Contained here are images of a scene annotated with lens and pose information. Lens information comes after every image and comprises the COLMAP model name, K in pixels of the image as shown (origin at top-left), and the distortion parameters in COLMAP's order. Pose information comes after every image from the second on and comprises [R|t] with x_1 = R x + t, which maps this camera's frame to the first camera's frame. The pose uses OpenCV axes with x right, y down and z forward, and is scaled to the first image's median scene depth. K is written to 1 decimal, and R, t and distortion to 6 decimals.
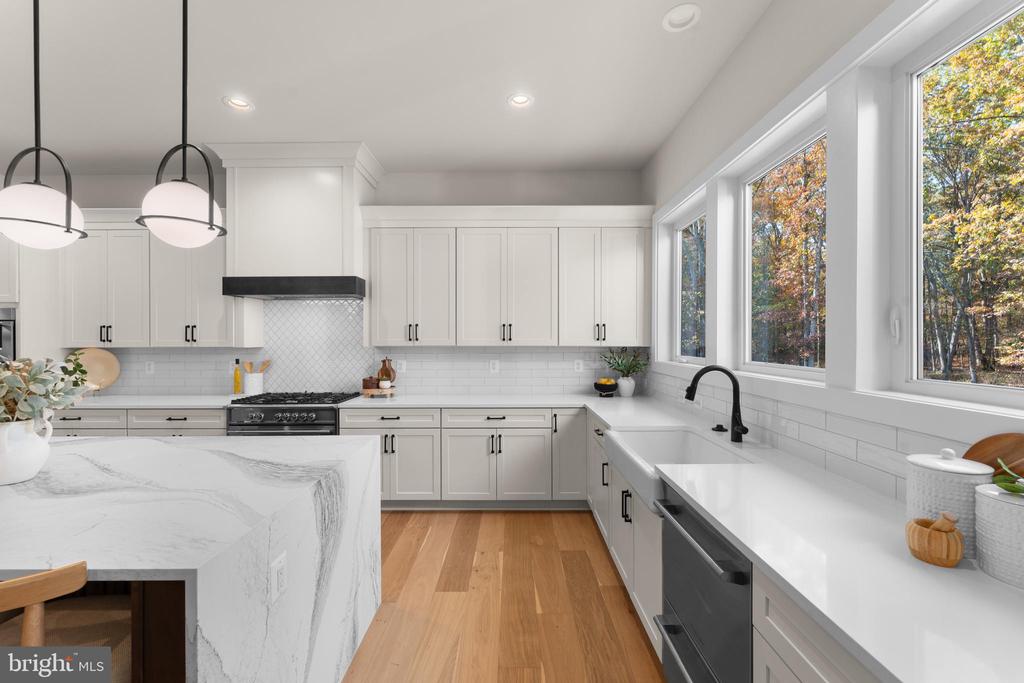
lens RADIAL K [[452.8, 0, 517.5], [0, 452.8, 340.1], [0, 0, 1]] dist [0.002461, 0.000014]
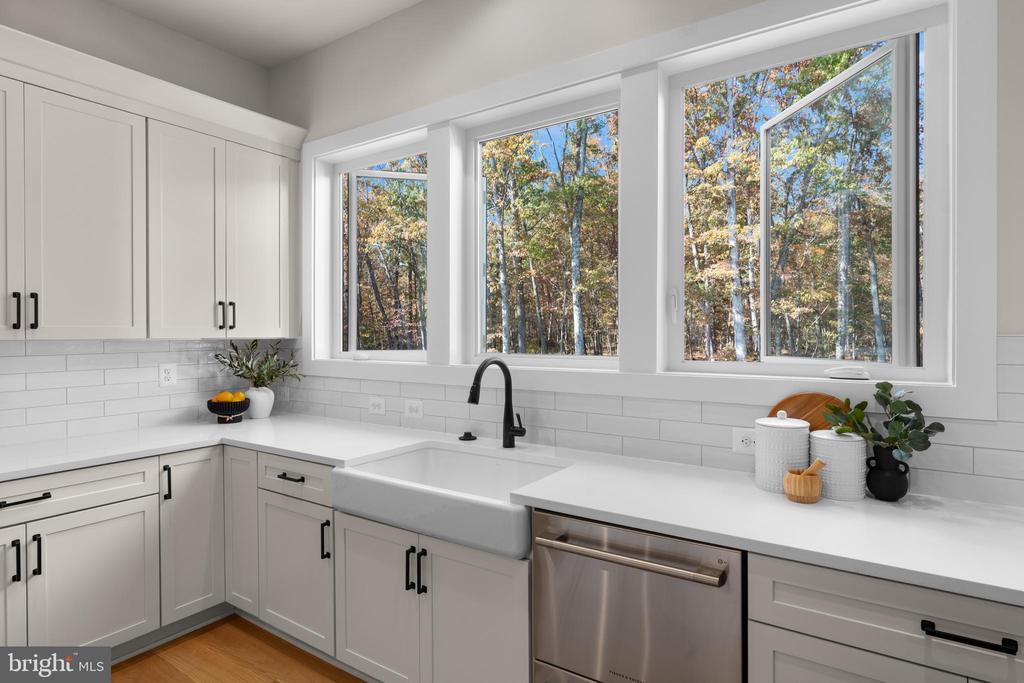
lens RADIAL K [[584.3, 0, 523.0], [0, 584.3, 338.9], [0, 0, 1]] dist [0.006606, -0.000379]
pose [[0.525647, -0.011053, 0.850631, -0.264995], [0.003793, 0.999936, 0.010650, 0.006789], [-0.850694, -0.002372, 0.525655, 0.256418]]
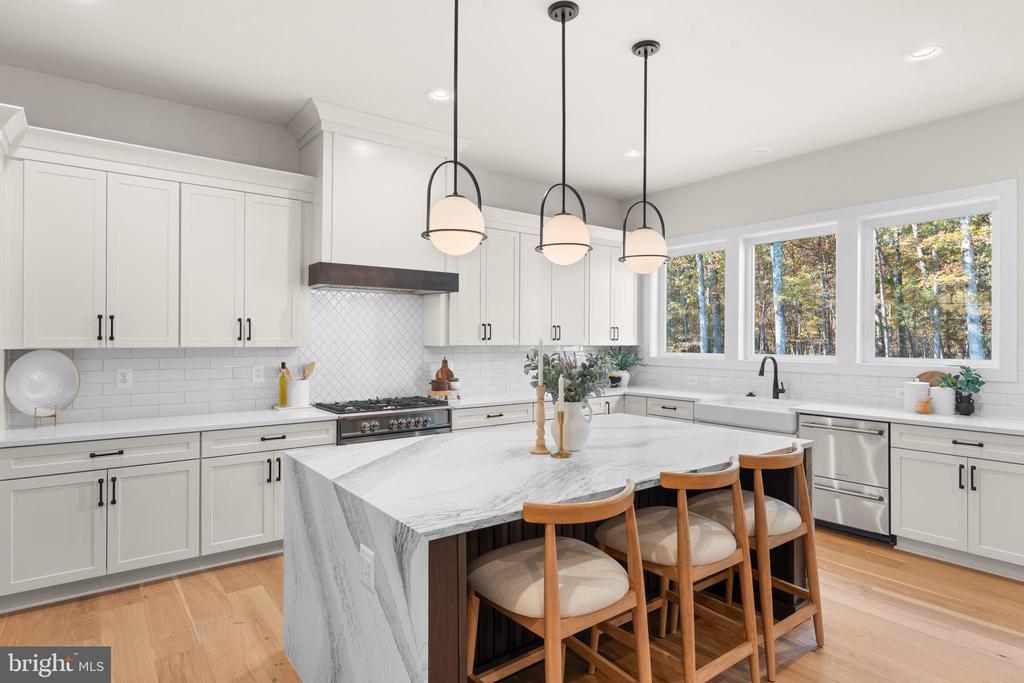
lens RADIAL K [[542.7, 0, 505.7], [0, 542.7, 340.5], [0, 0, 1]] dist [-0.020984, 0.004540]
pose [[0.798908, 0.003251, 0.601445, -0.913546], [-0.003919, 0.999992, -0.000199, 0.002199], [-0.601441, -0.002198, 0.798915, 0.011279]]
